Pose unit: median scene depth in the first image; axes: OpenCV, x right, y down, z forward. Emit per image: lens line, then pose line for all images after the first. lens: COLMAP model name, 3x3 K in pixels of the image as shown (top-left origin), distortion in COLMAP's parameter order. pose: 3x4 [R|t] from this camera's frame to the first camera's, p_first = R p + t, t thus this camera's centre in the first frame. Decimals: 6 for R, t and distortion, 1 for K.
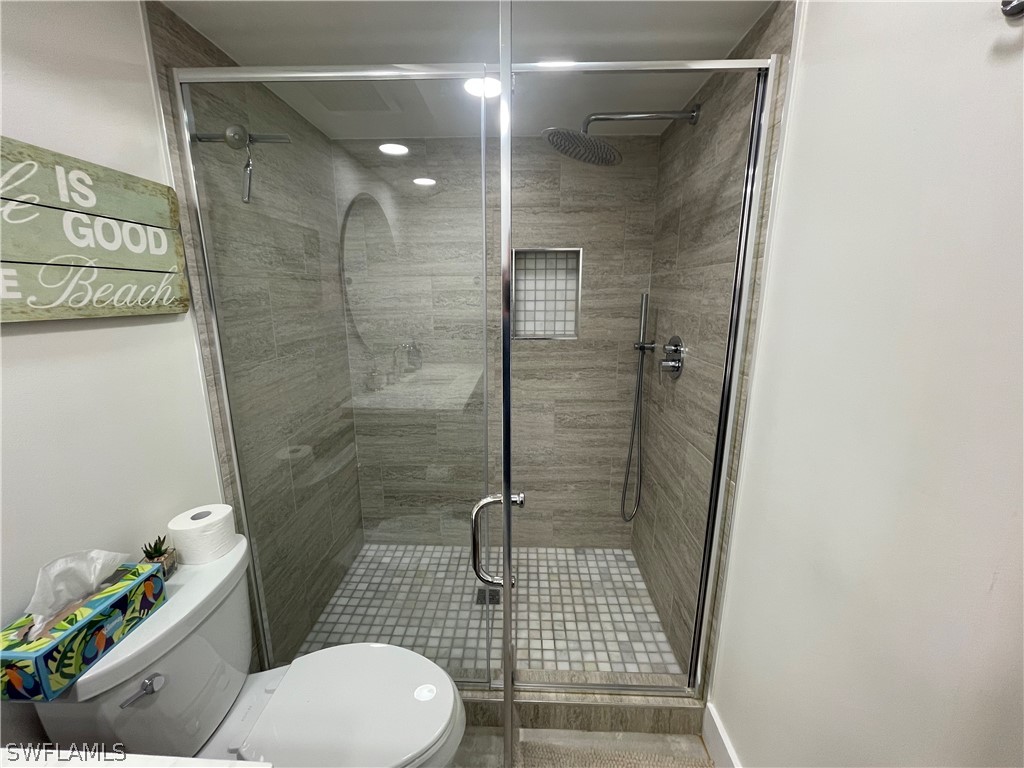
lens RADIAL K [[413.0, 0, 509.3], [0, 413.0, 387.8], [0, 0, 1]] dist [-0.006027, 0.002693]
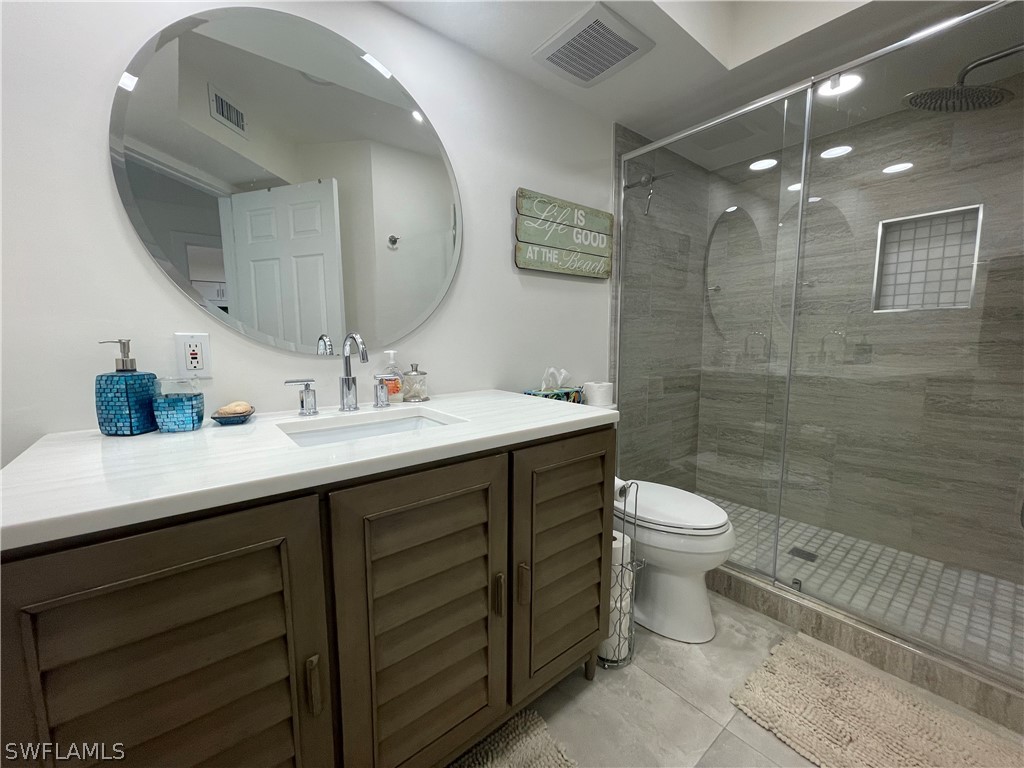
lens RADIAL K [[413.0, 0, 509.9], [0, 413.0, 383.4], [0, 0, 1]] dist [-0.006027, 0.002693]
pose [[0.654319, 0.080667, -0.751904, 0.295356], [-0.159561, 0.986636, -0.033003, 0.331147], [0.739193, 0.141569, 0.658446, -0.395884]]
